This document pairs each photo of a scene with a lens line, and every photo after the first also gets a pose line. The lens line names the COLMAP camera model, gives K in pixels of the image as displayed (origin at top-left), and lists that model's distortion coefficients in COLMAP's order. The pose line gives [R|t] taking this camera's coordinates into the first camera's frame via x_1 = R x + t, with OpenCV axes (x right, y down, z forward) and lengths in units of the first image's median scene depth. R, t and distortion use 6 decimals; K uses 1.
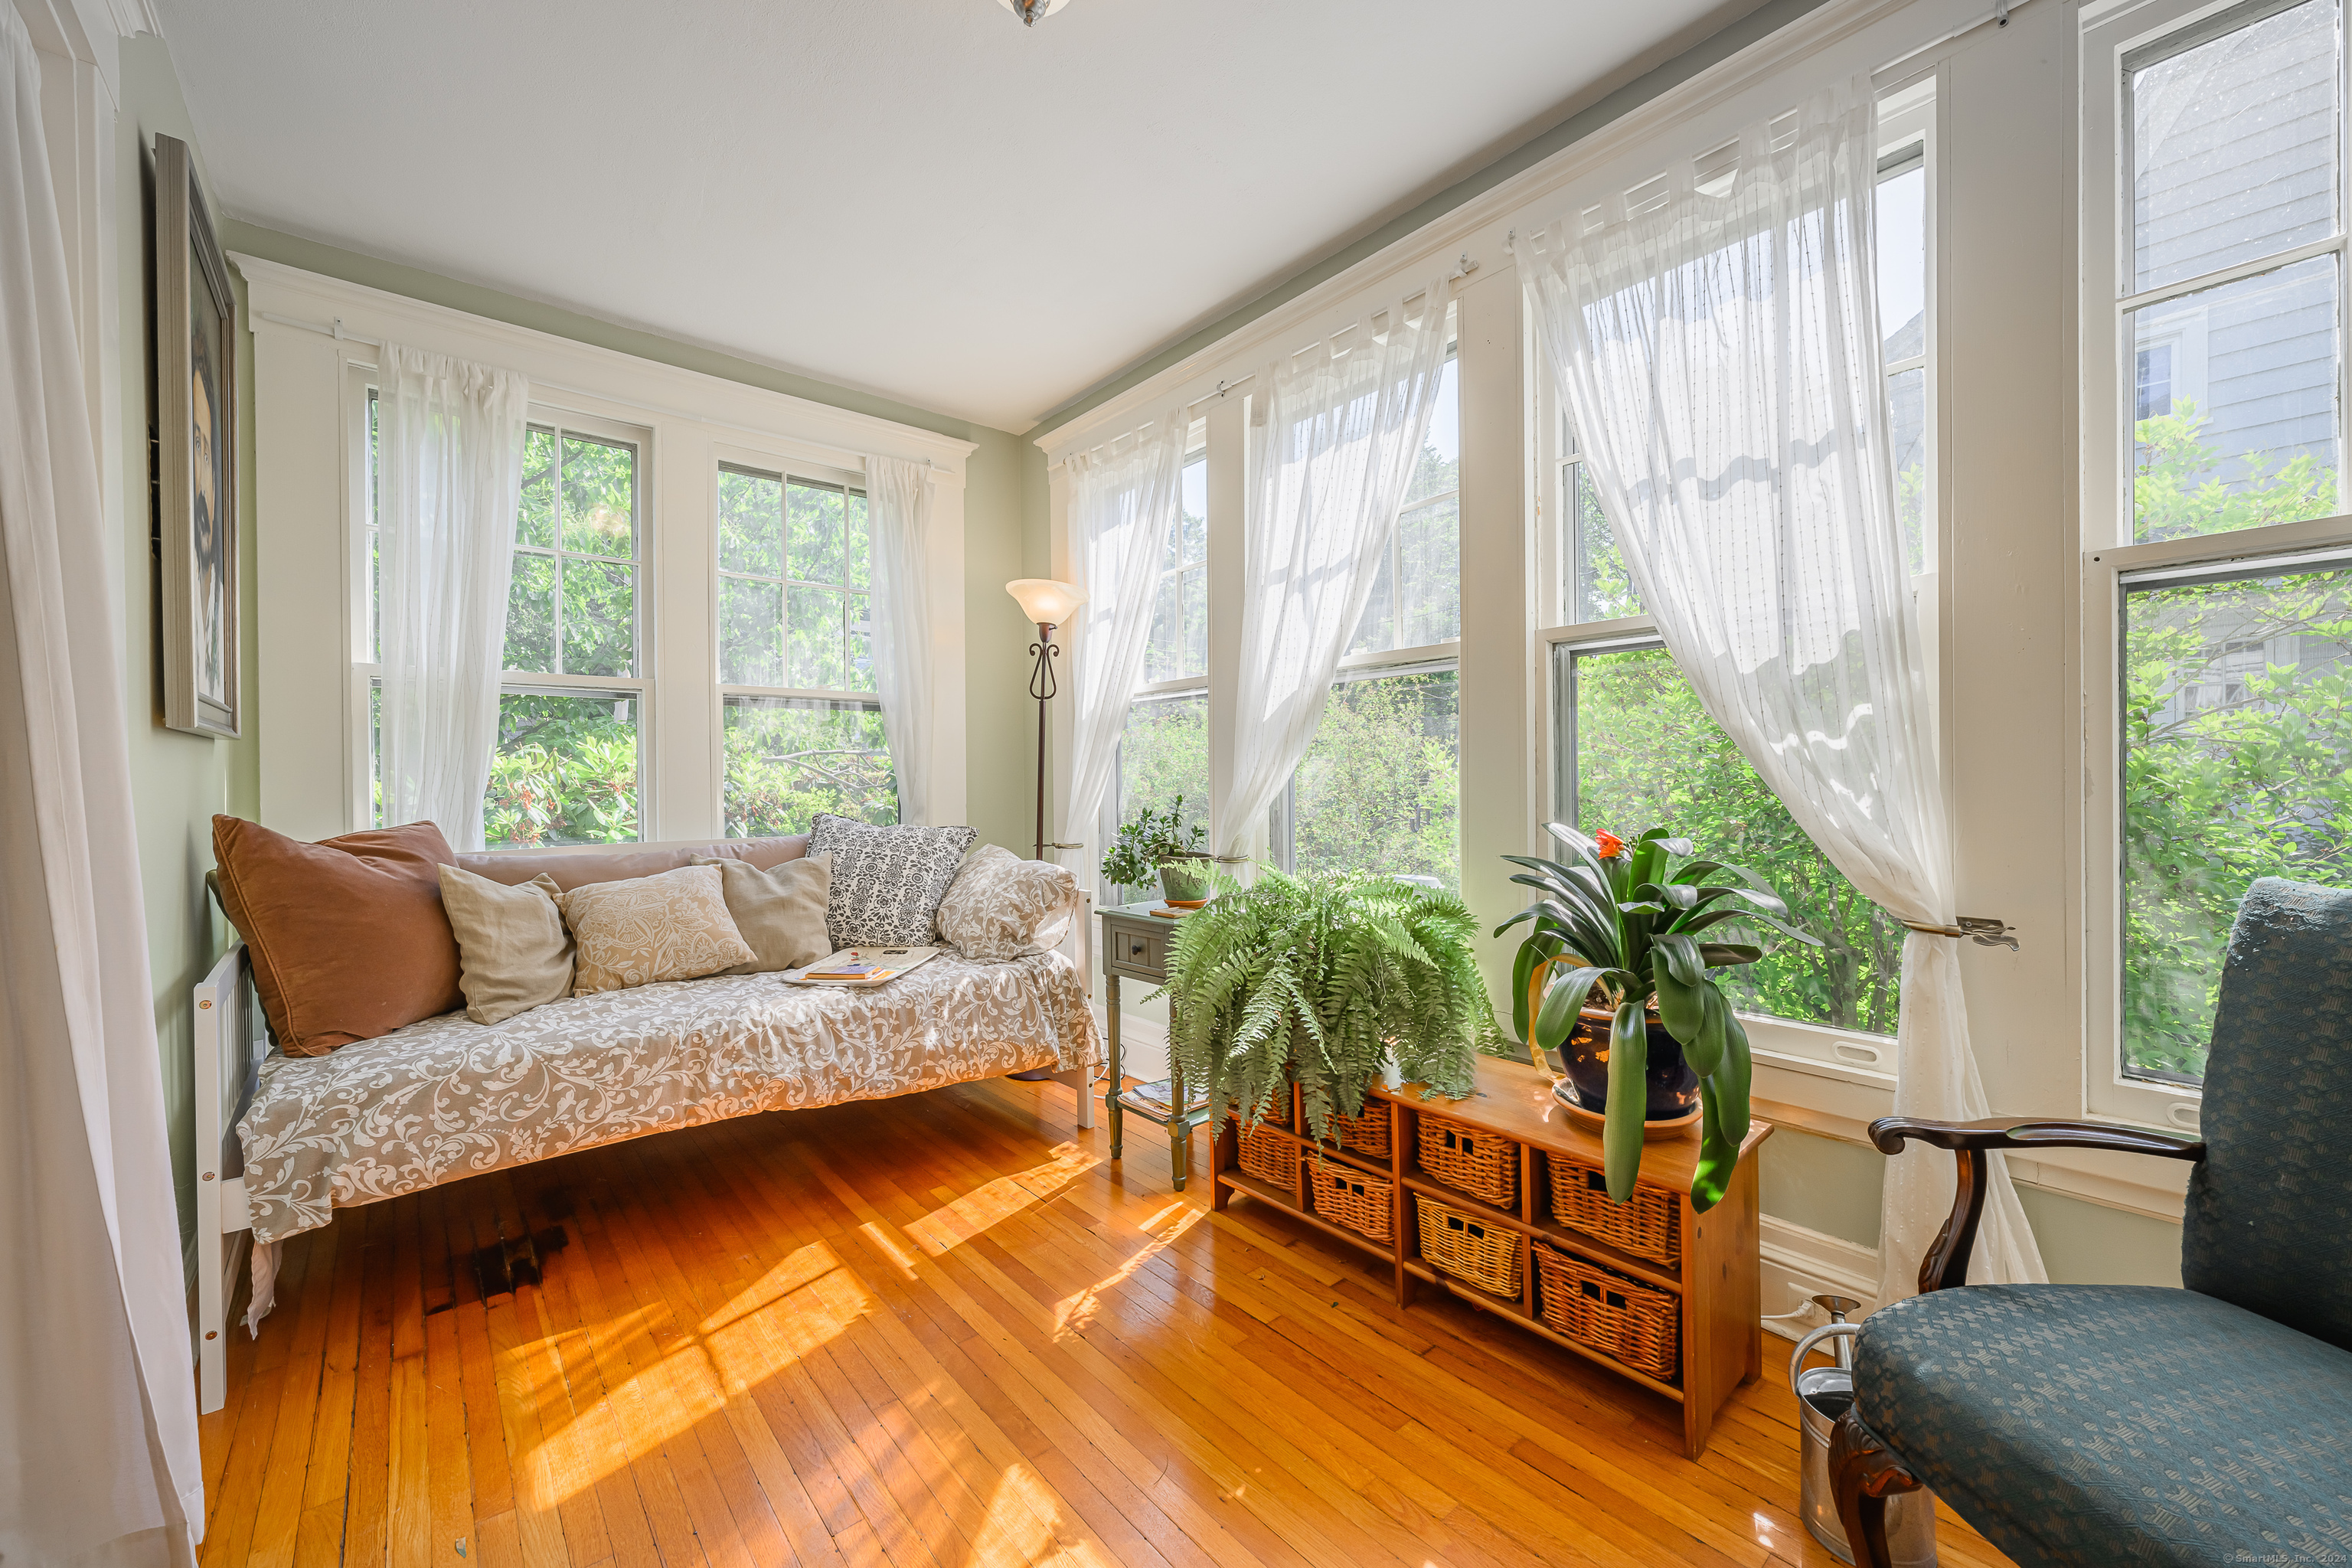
lens RADIAL K [[907.9, 0, 1184.2], [0, 907.9, 783.9], [0, 0, 1]] dist [-0.009965, -0.000528]
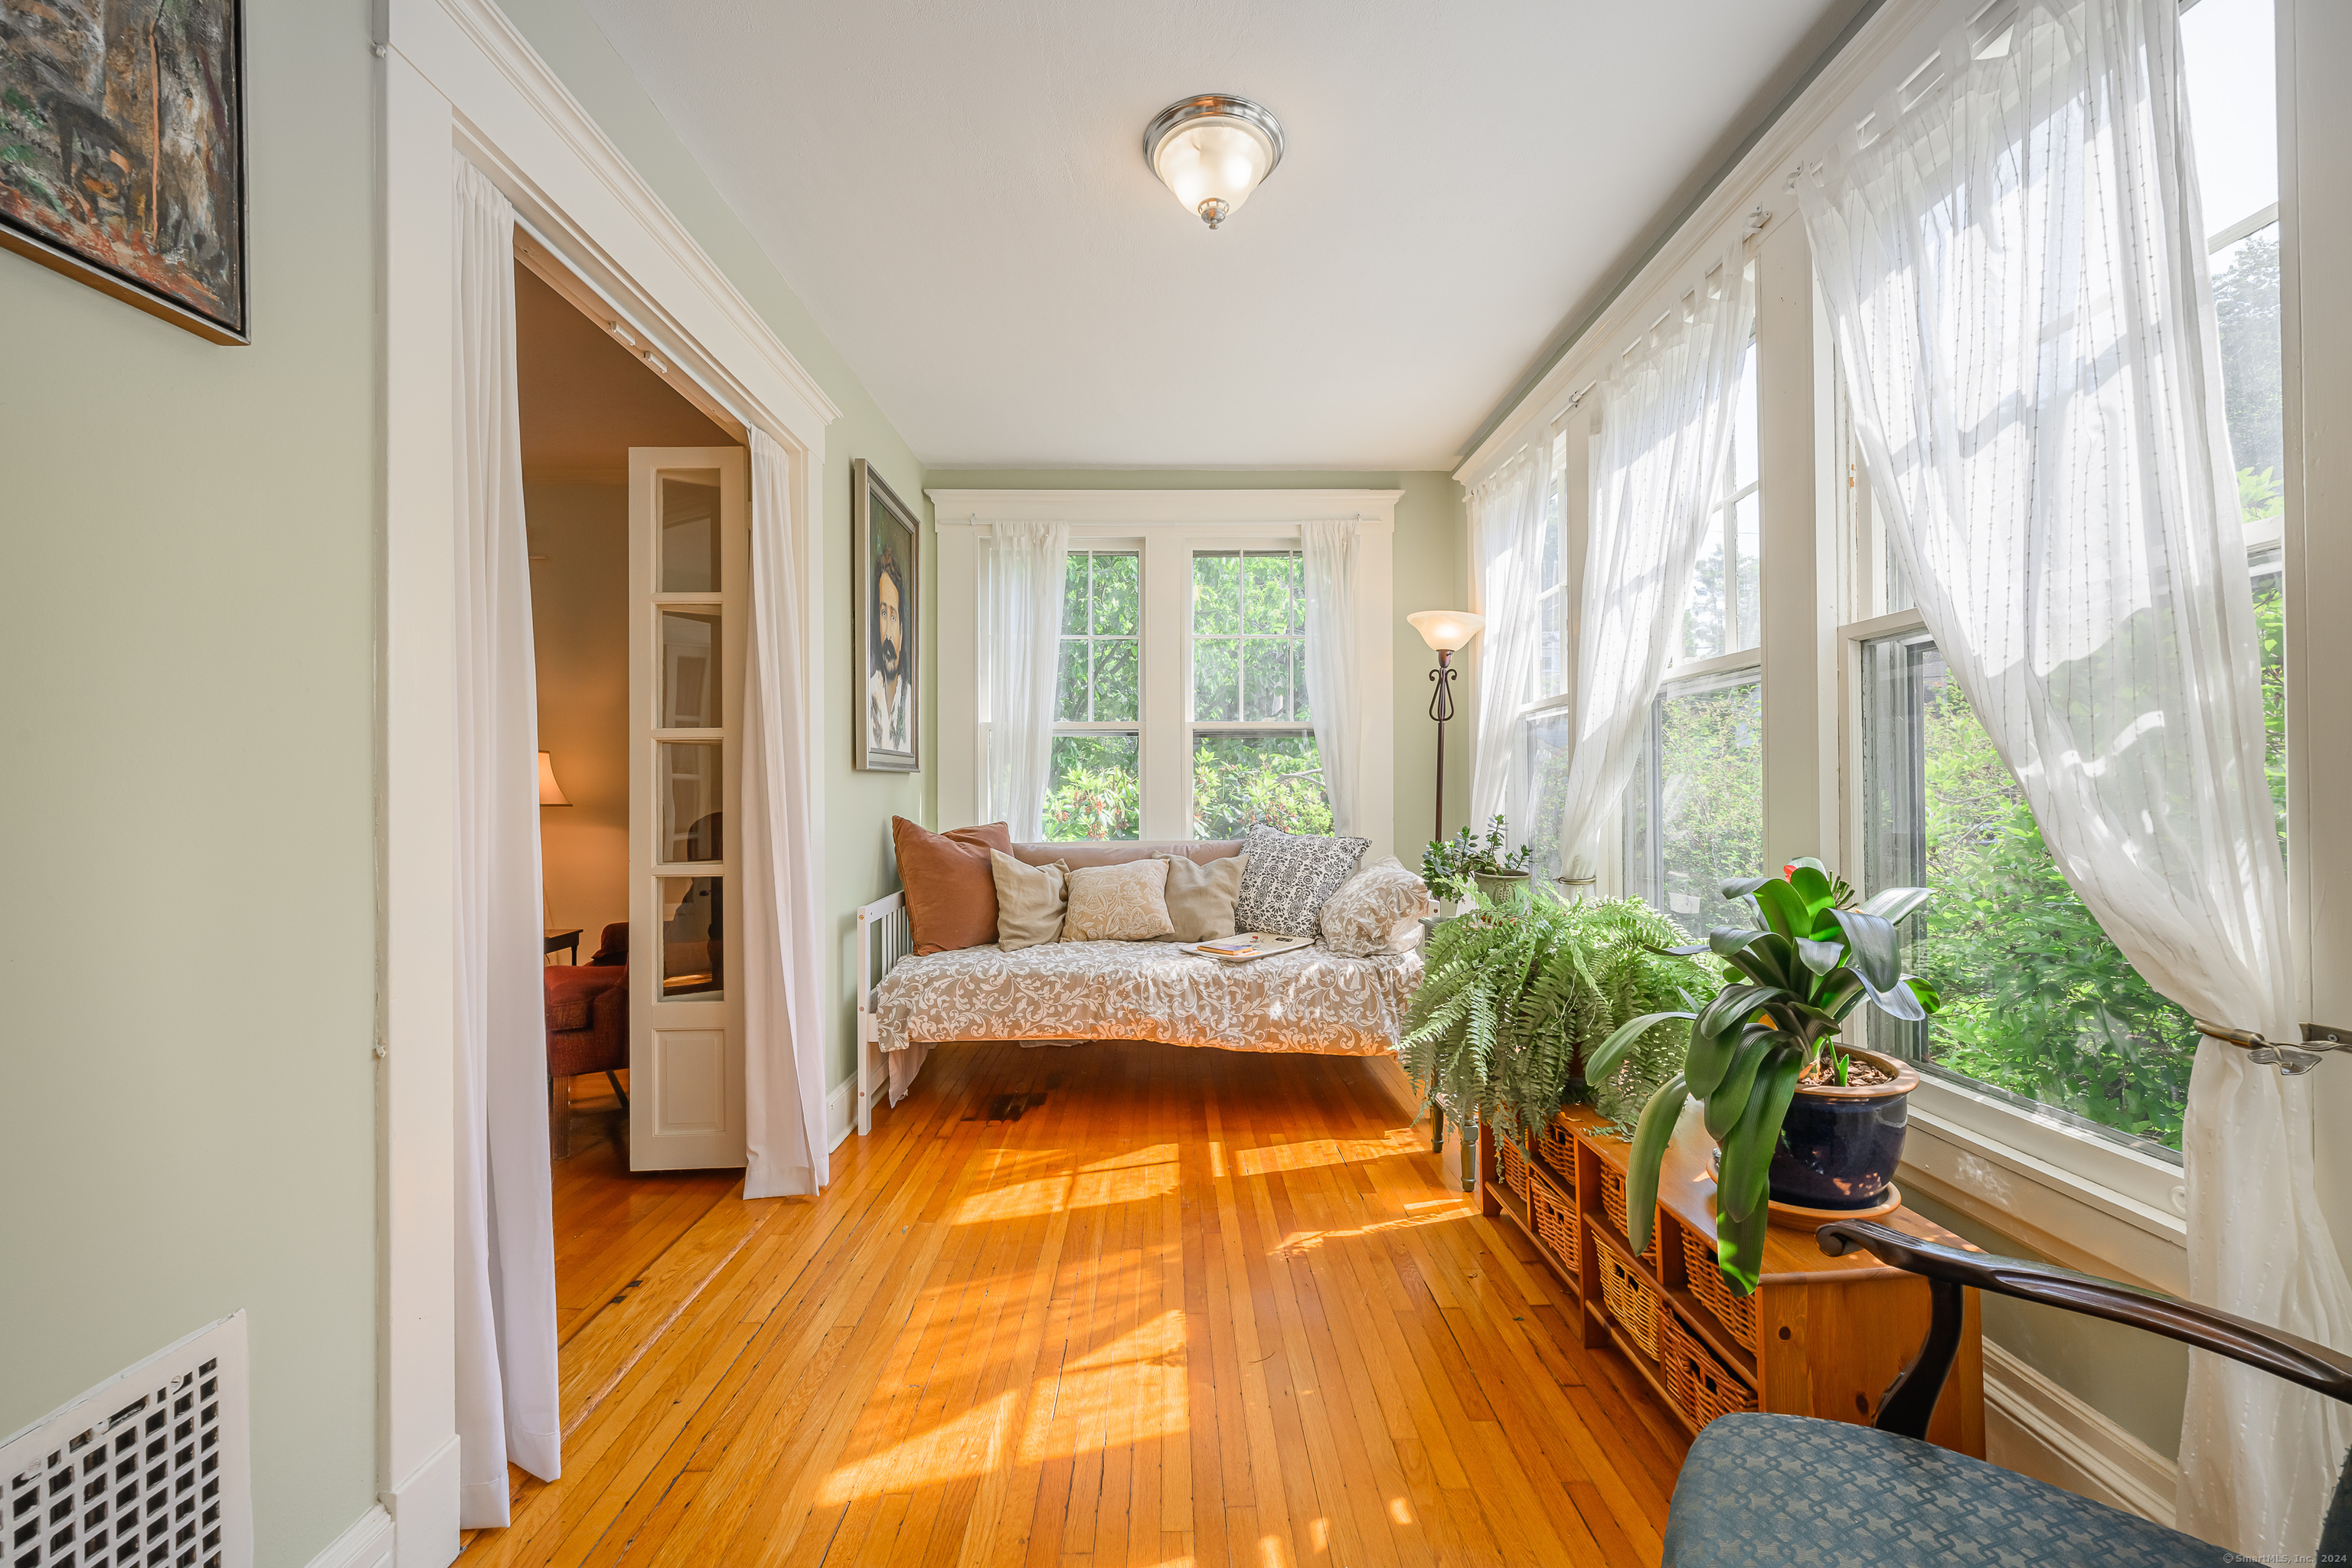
lens RADIAL K [[907.9, 0, 1174.6], [0, 907.9, 786.4], [0, 0, 1]] dist [-0.009965, -0.000528]
pose [[0.768781, 0.000216, -0.639512, 0.448284], [-0.003965, 0.999982, -0.004430, -0.017002], [0.639500, 0.005941, 0.768769, -0.032897]]
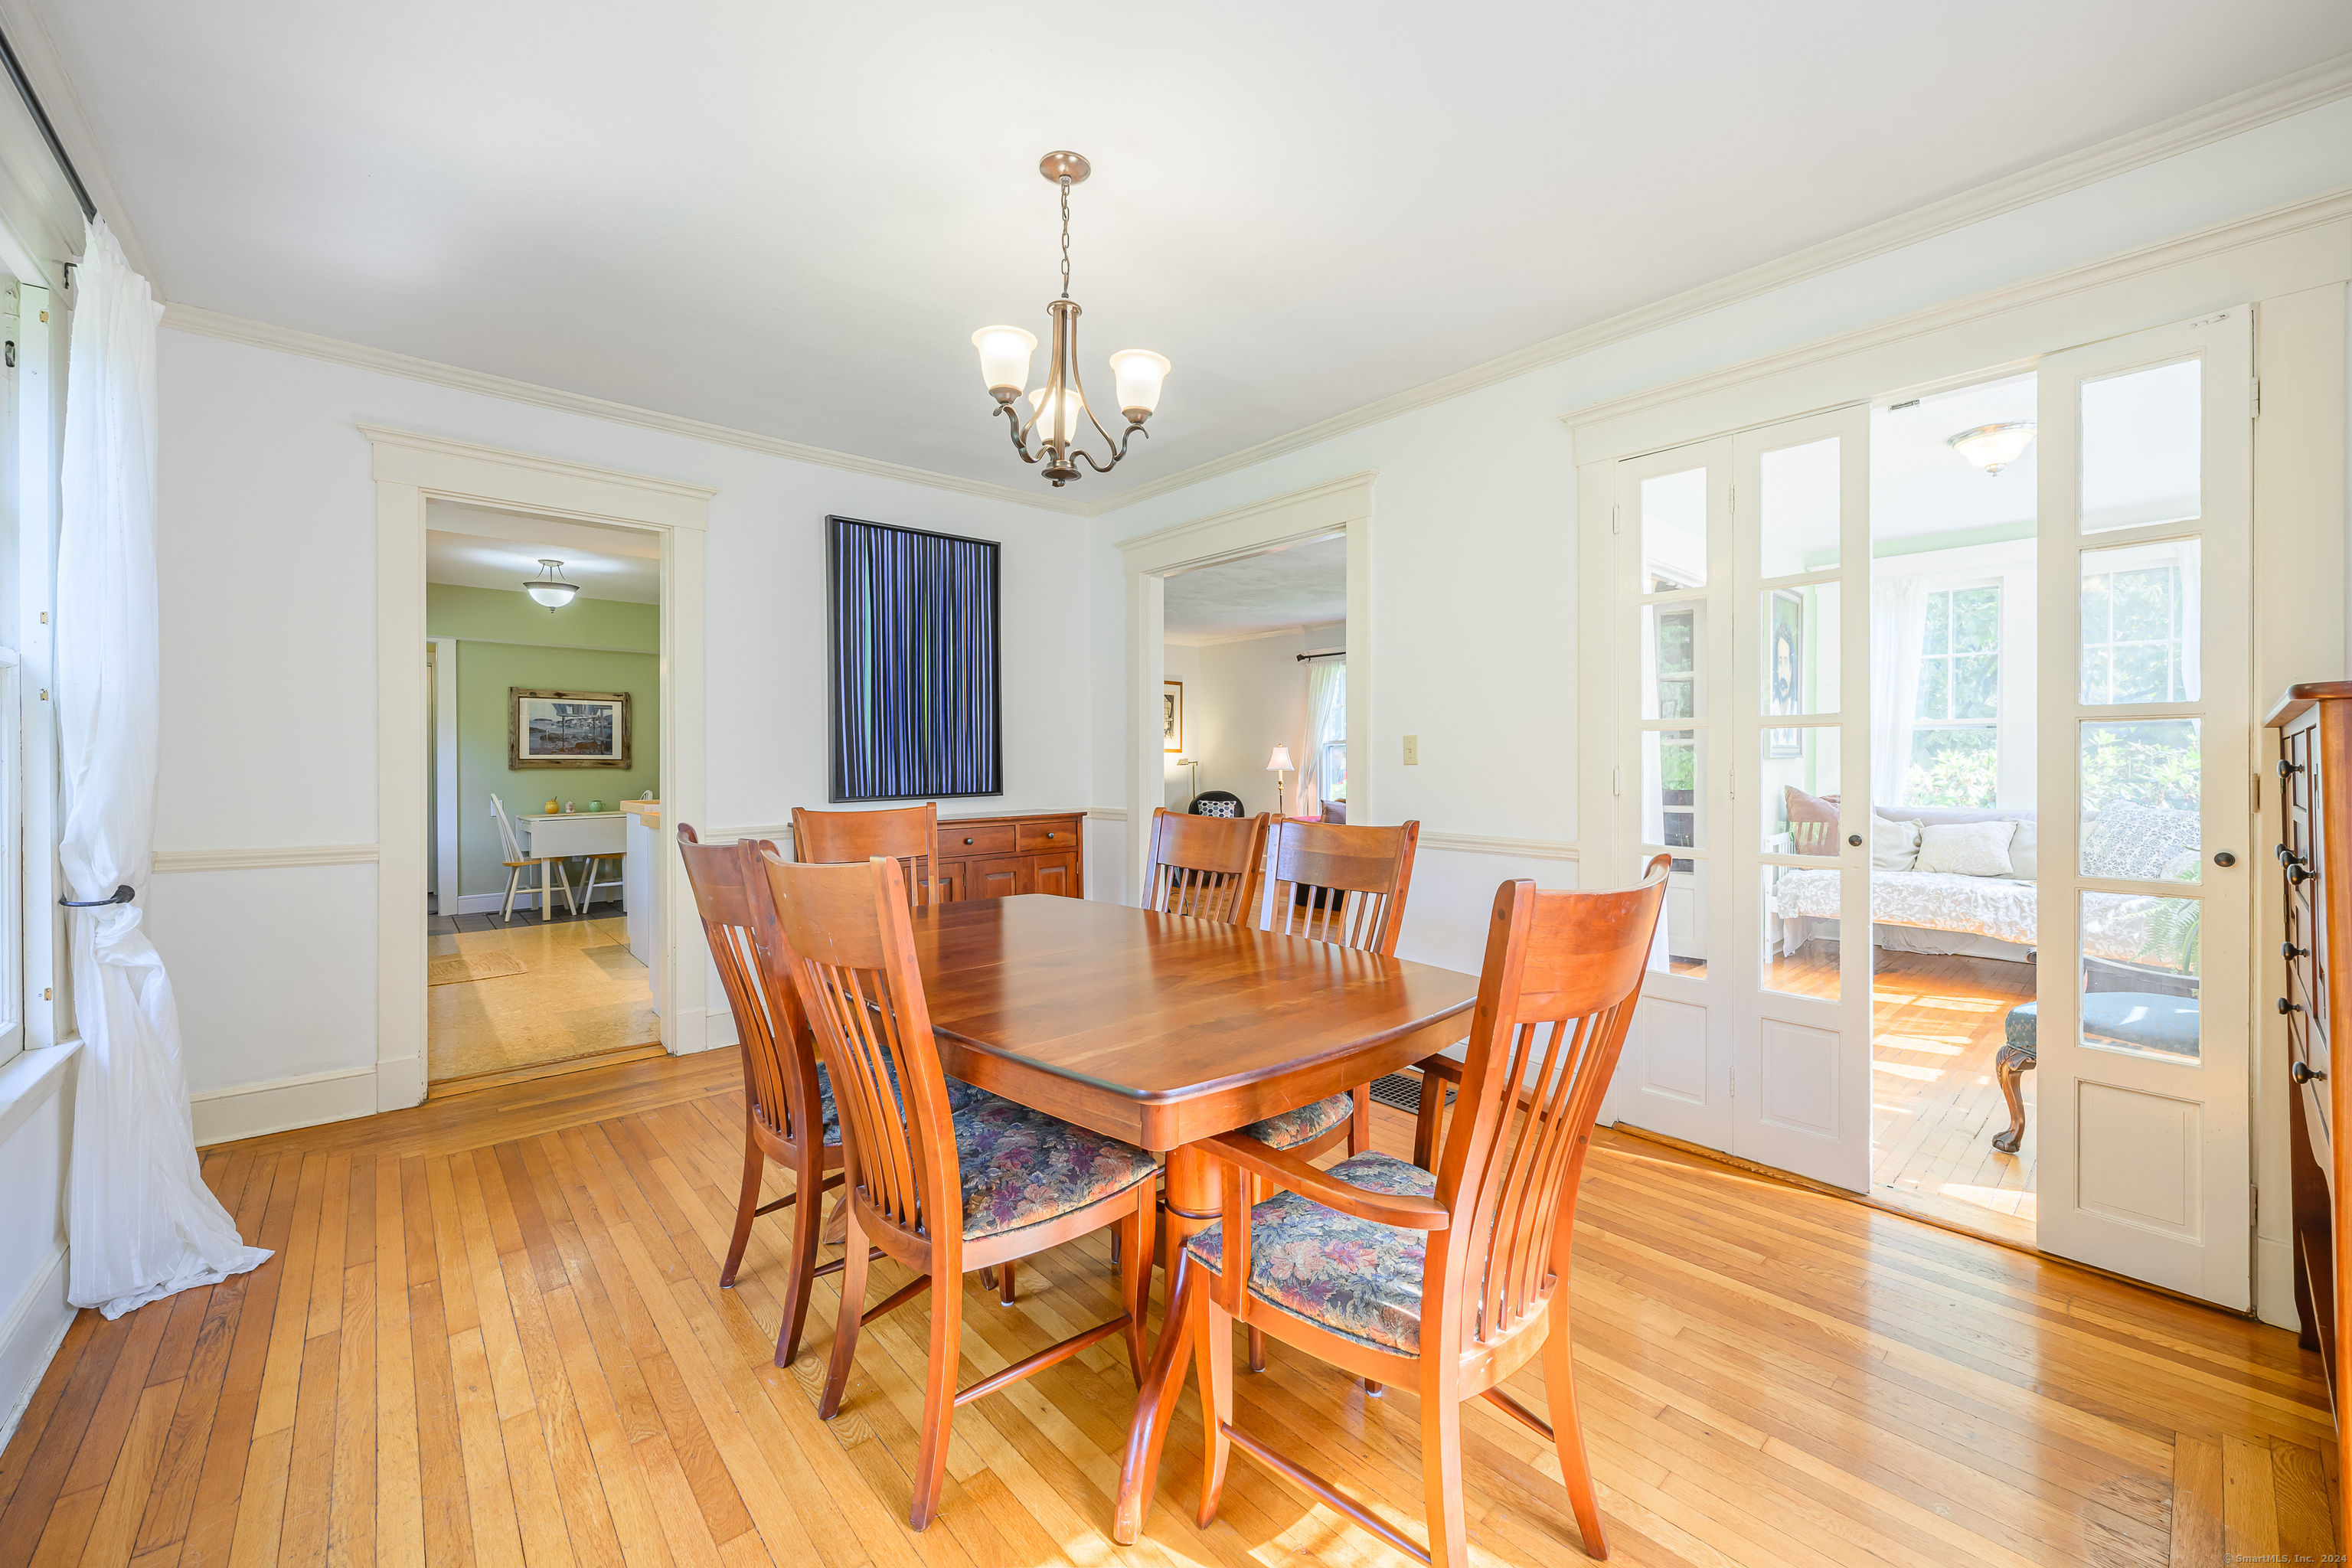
lens RADIAL K [[907.9, 0, 1177.7], [0, 907.9, 770.5], [0, 0, 1]] dist [-0.009965, -0.000528]
pose [[0.016216, 0.015459, -0.999749, 1.607230], [-0.002306, 0.999878, 0.015423, -0.050015], [0.999866, 0.002055, 0.016250, -0.905298]]
